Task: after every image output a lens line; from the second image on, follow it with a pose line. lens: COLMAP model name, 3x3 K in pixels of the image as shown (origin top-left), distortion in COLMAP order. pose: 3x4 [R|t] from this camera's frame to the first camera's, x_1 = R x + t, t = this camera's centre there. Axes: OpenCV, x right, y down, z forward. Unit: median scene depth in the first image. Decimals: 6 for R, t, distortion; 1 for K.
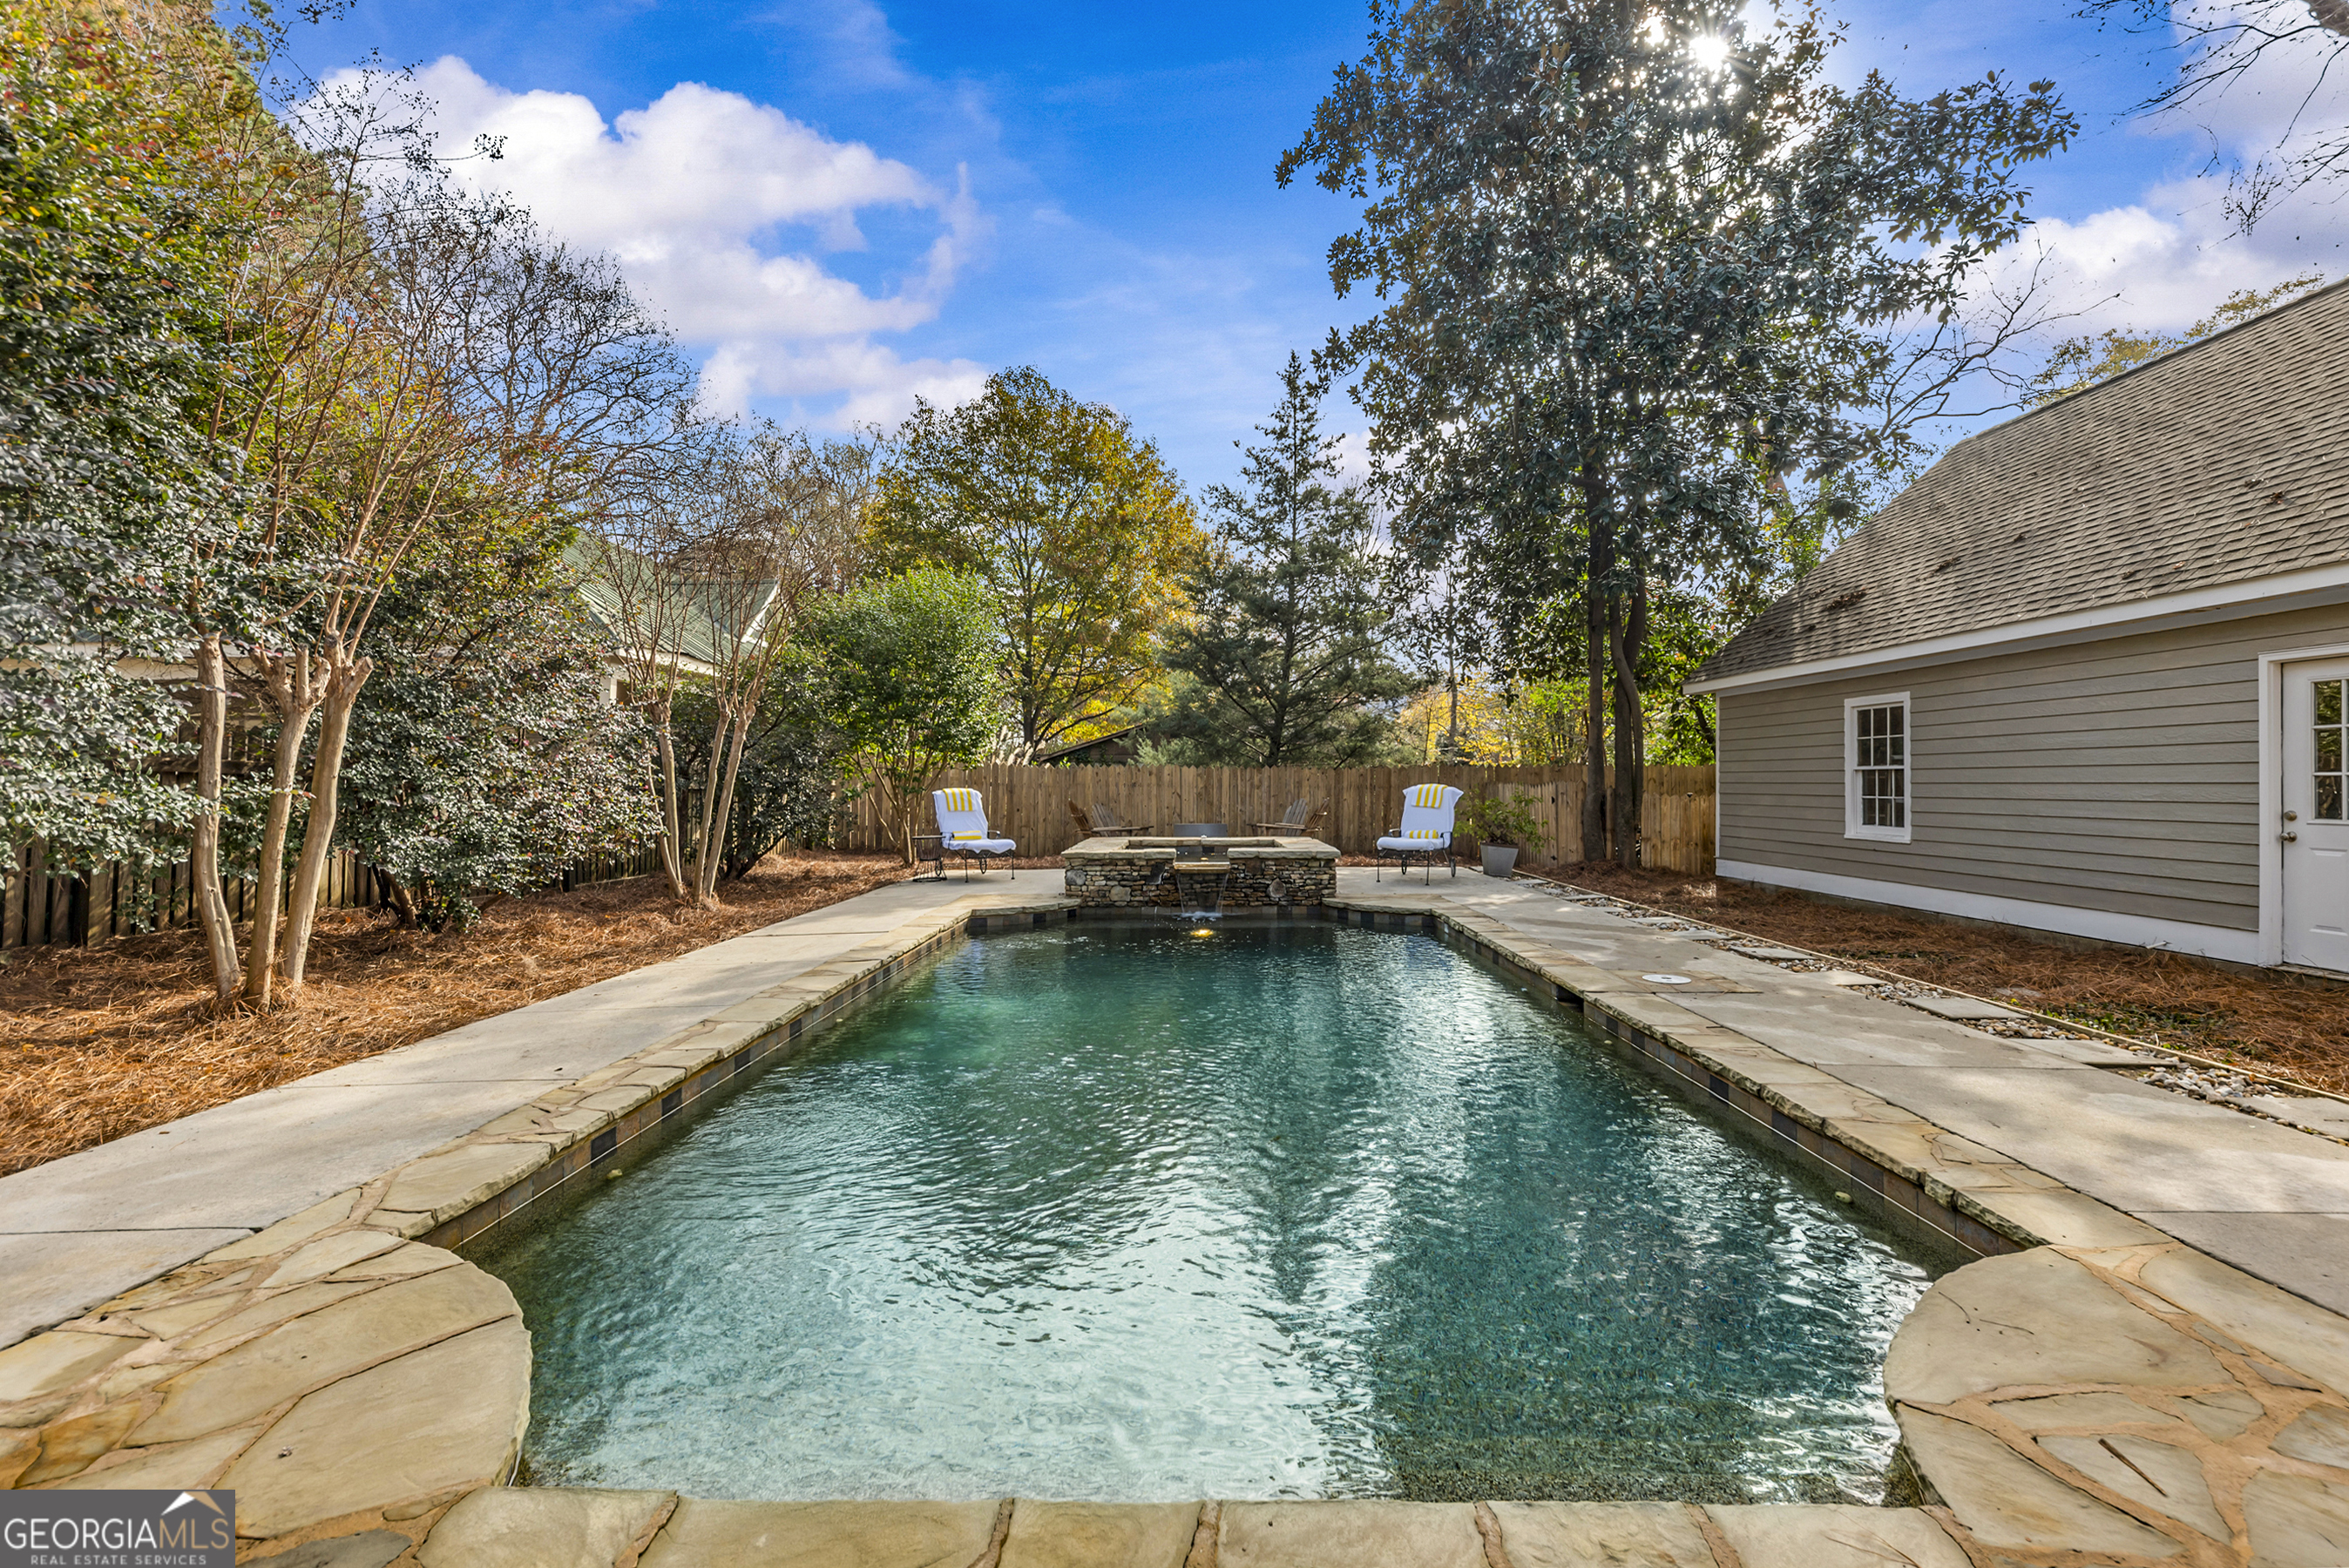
lens RADIAL K [[1085.3, 0, 1192.3], [0, 1085.3, 764.2], [0, 0, 1]] dist [-0.017690, -0.000385]
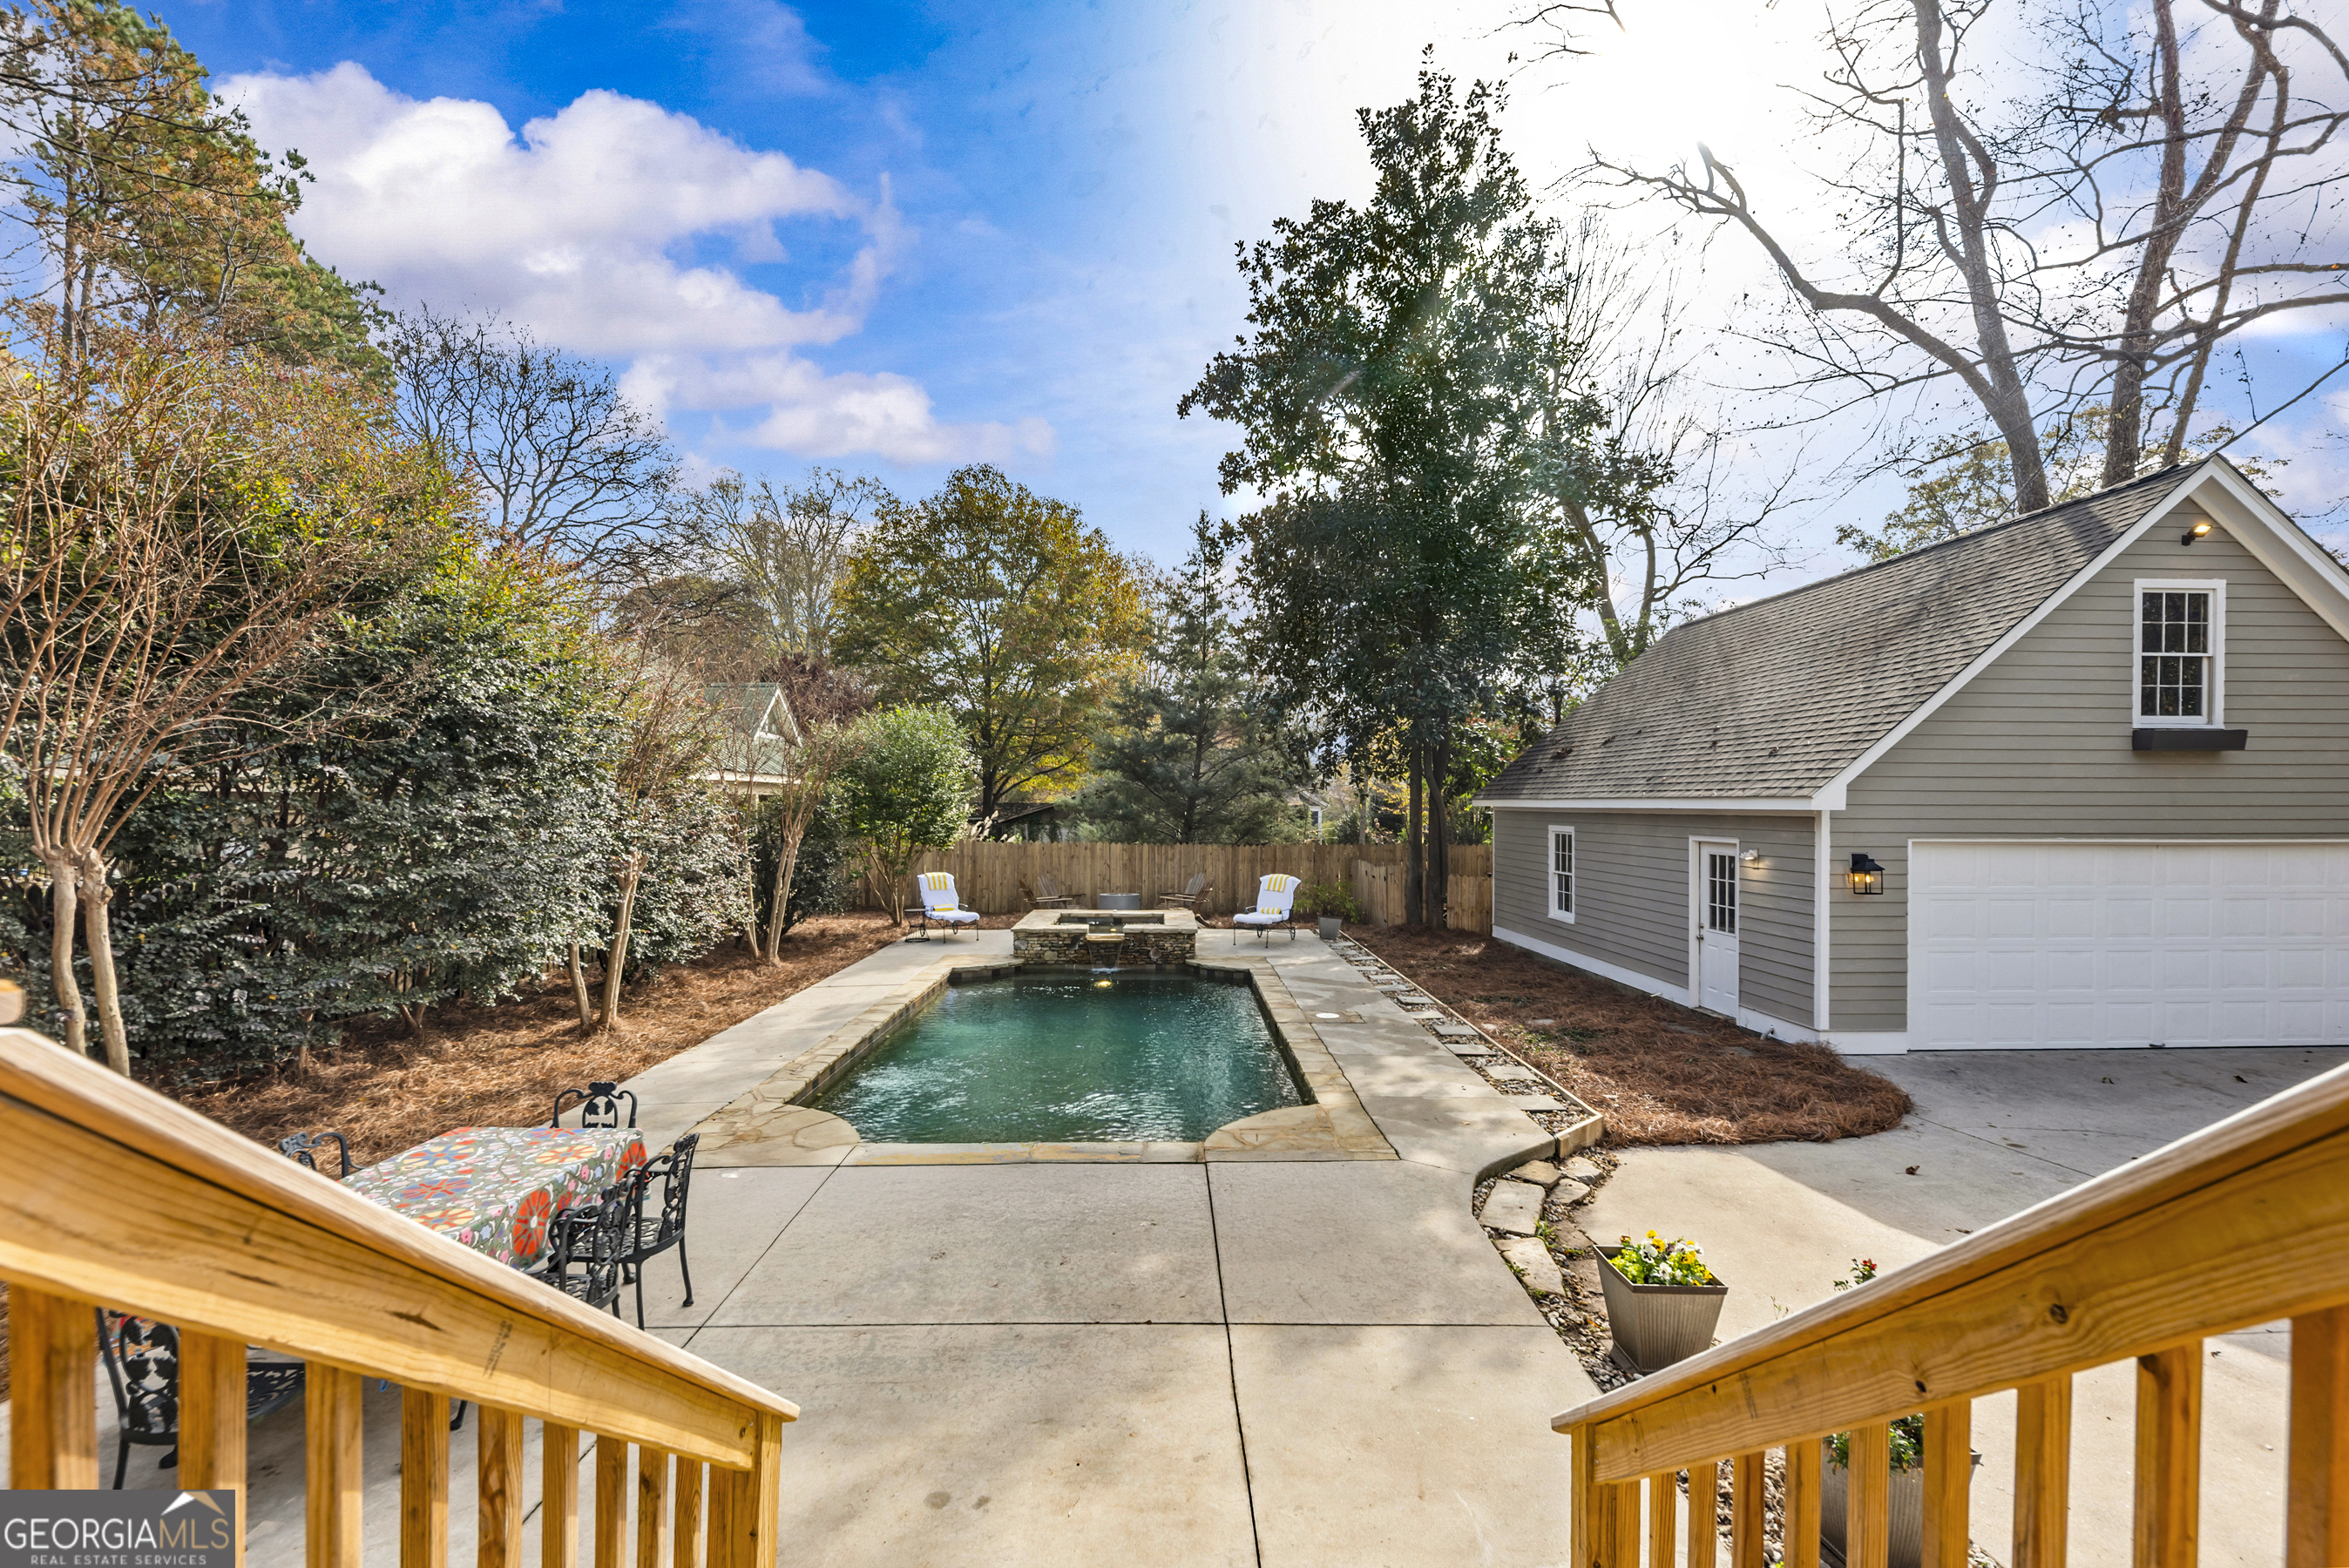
lens RADIAL K [[1085.3, 0, 1198.3], [0, 1085.3, 806.6], [0, 0, 1]] dist [-0.017690, -0.000385]
pose [[0.998907, 0.008158, 0.046023, 0.045467], [-0.008573, 0.999924, 0.008817, -0.070033], [-0.045947, -0.009201, 0.998901, -0.342274]]
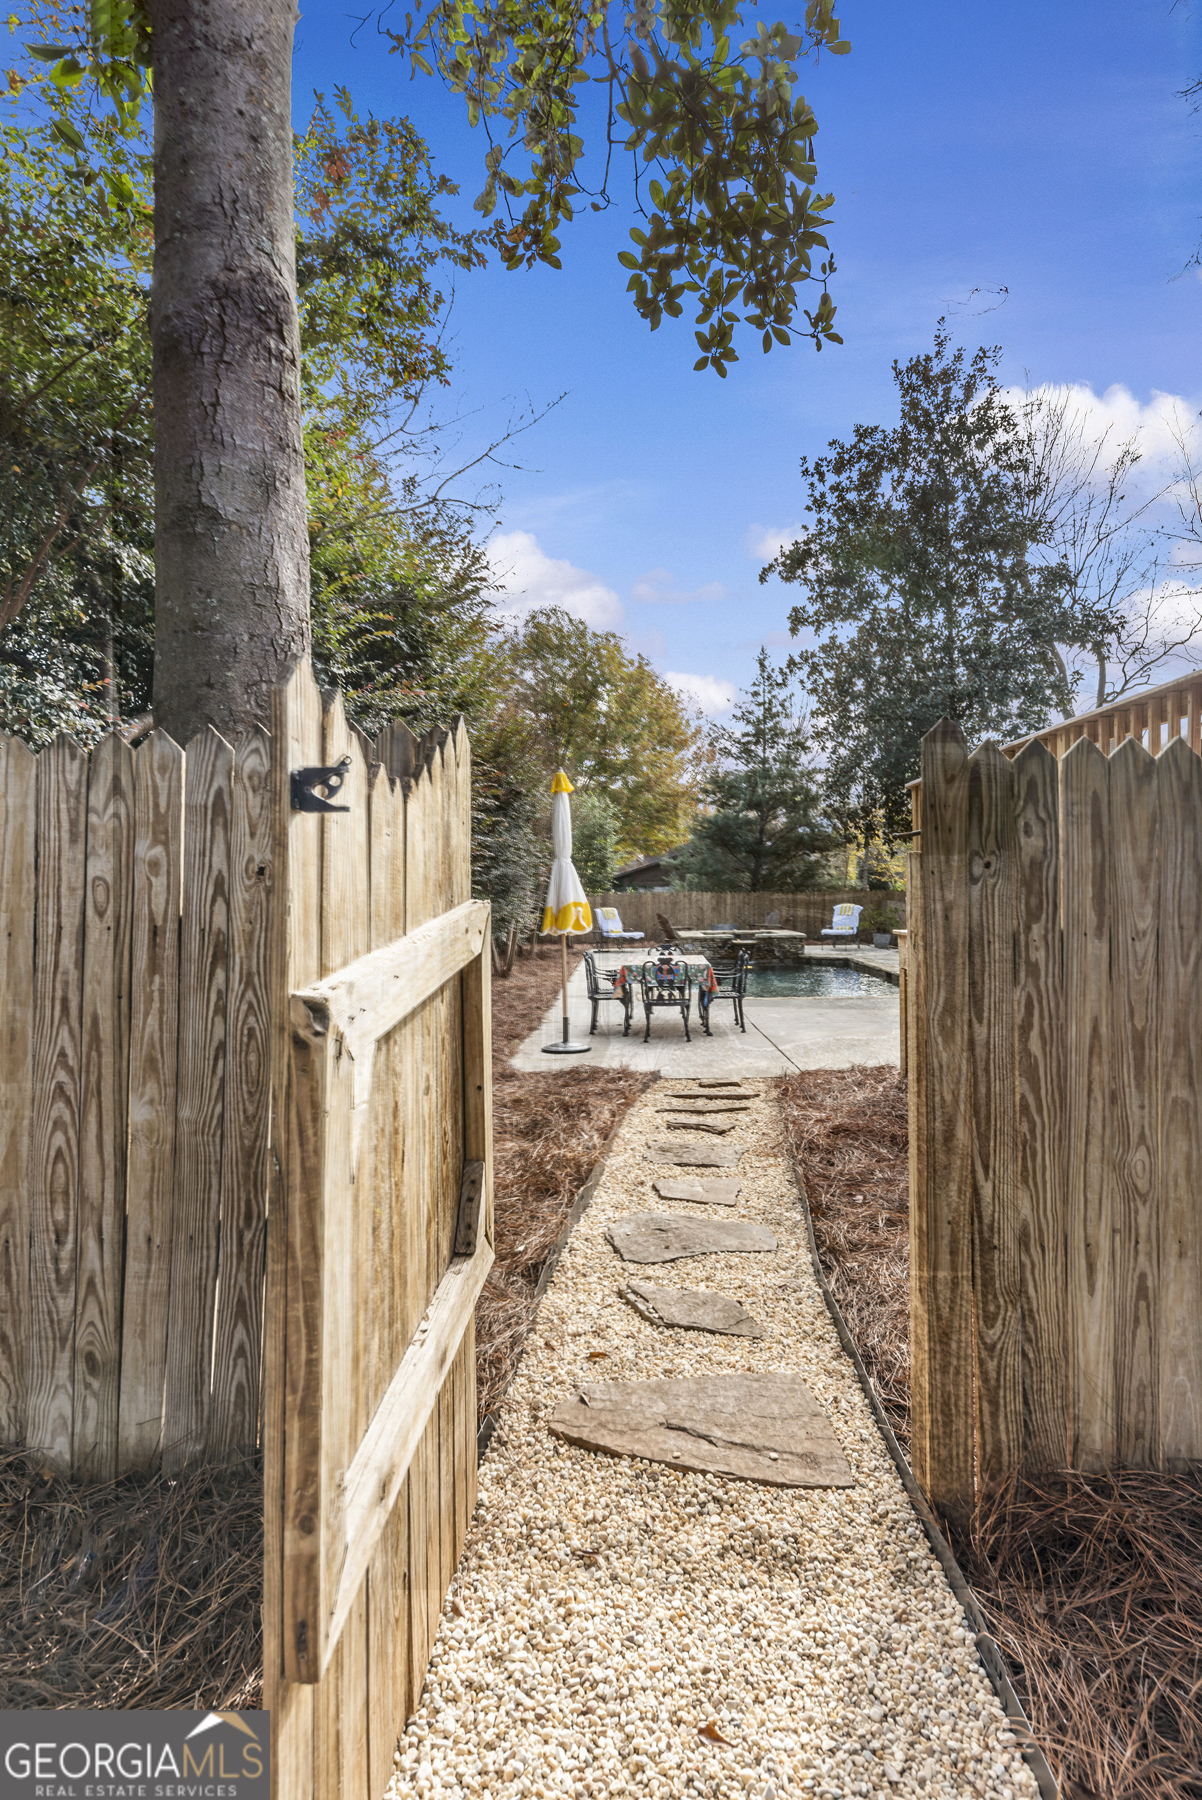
lens RADIAL K [[977.6, 0, 642.9], [0, 977.6, 897.1], [0, 0, 1]] dist [0.006773, -0.004011]
pose [[0.999836, -0.016262, 0.007961, -0.150731], [0.016134, 0.999742, 0.015974, -0.024282], [-0.008218, -0.015843, 0.999841, -0.711855]]
